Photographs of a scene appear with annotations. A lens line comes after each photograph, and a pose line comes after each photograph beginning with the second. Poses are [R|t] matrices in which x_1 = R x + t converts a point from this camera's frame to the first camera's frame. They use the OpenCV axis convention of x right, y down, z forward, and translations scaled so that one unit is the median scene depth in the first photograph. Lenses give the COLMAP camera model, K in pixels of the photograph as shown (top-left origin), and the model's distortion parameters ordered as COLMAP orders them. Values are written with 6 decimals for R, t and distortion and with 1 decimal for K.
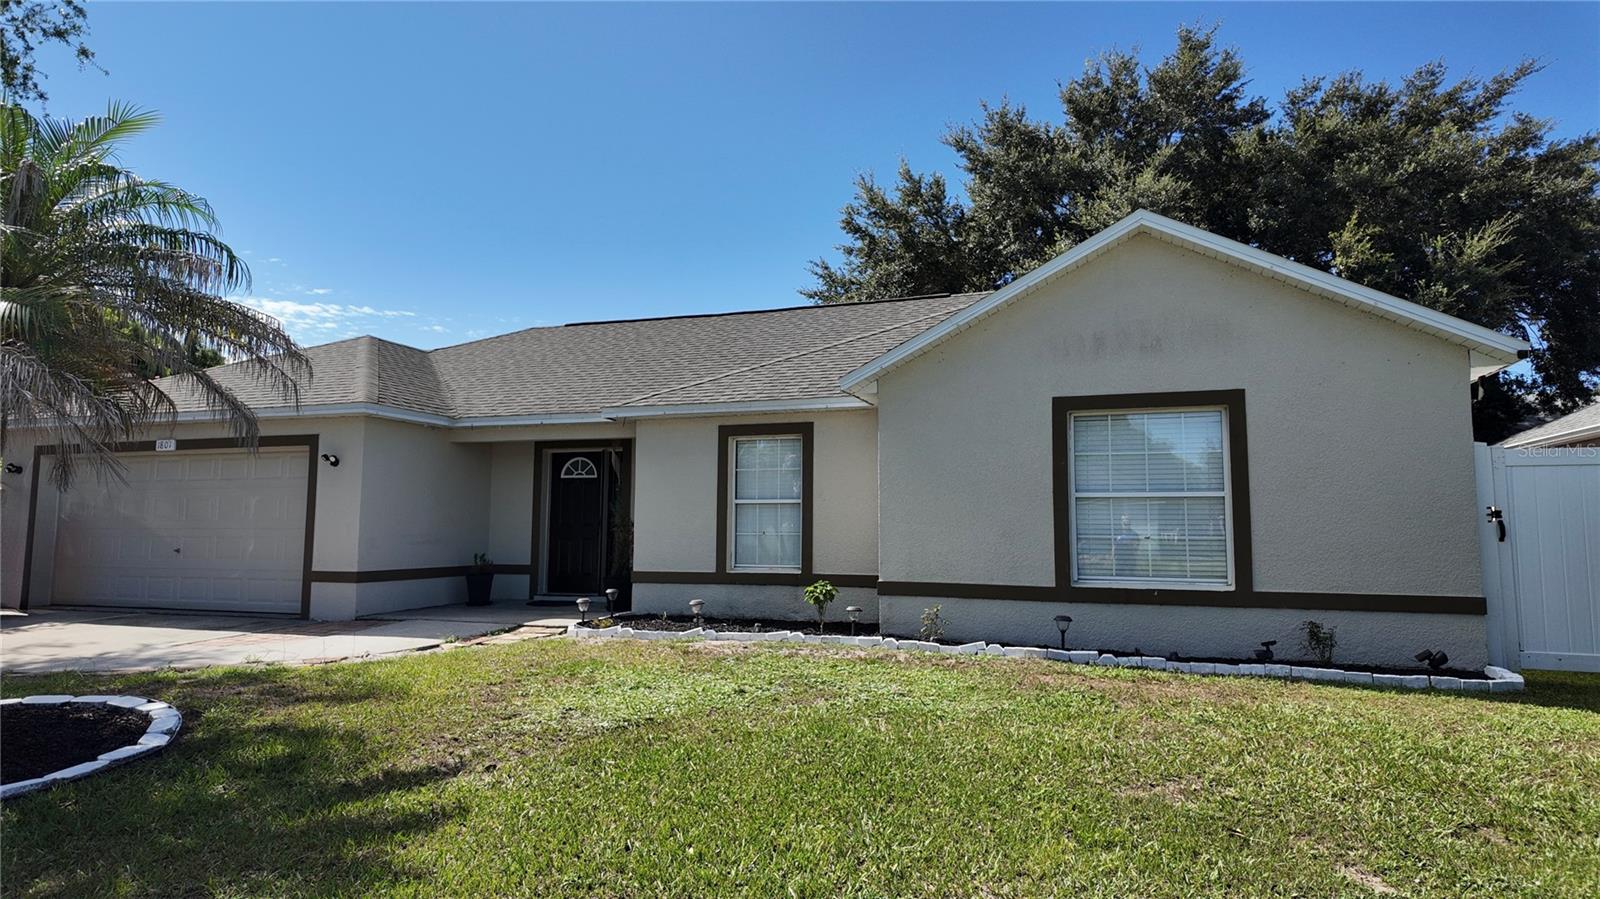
lens RADIAL K [[942.2, 0, 800.0], [0, 942.2, 449.5], [0, 0, 1]] dist [-0.003694, -0.001406]
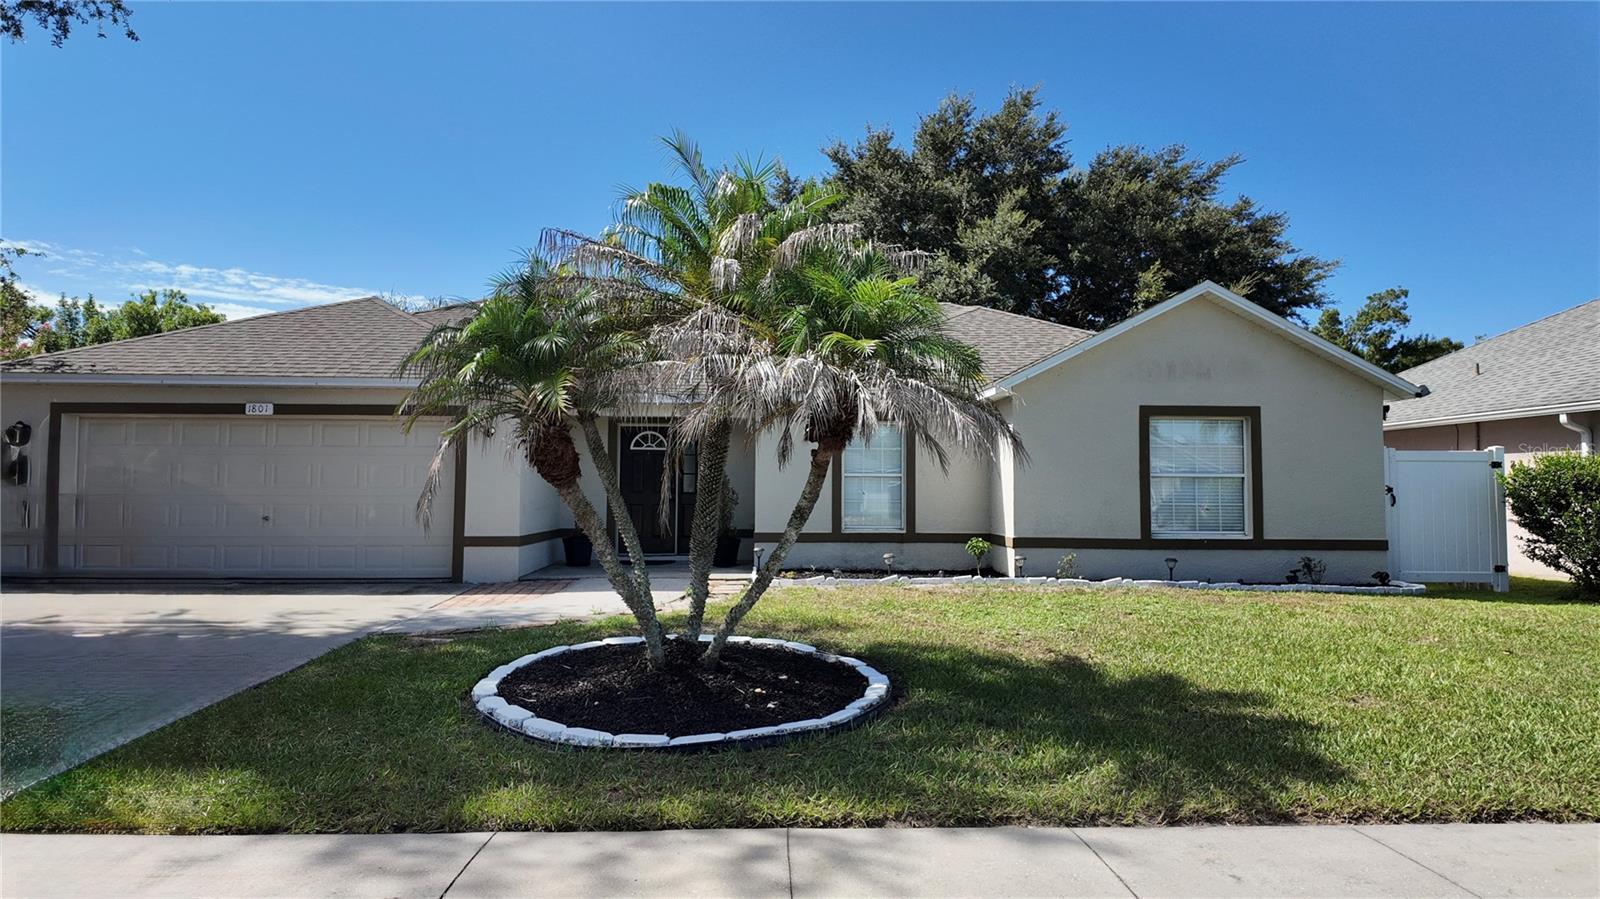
lens RADIAL K [[935.6, 0, 800.0], [0, 935.6, 449.5], [0, 0, 1]] dist [-0.029235, -0.000393]
pose [[0.934548, 0.019388, 0.355309, -0.540161], [-0.033326, 0.998895, 0.033148, -0.014446], [-0.354273, -0.042820, 0.934161, -0.099496]]
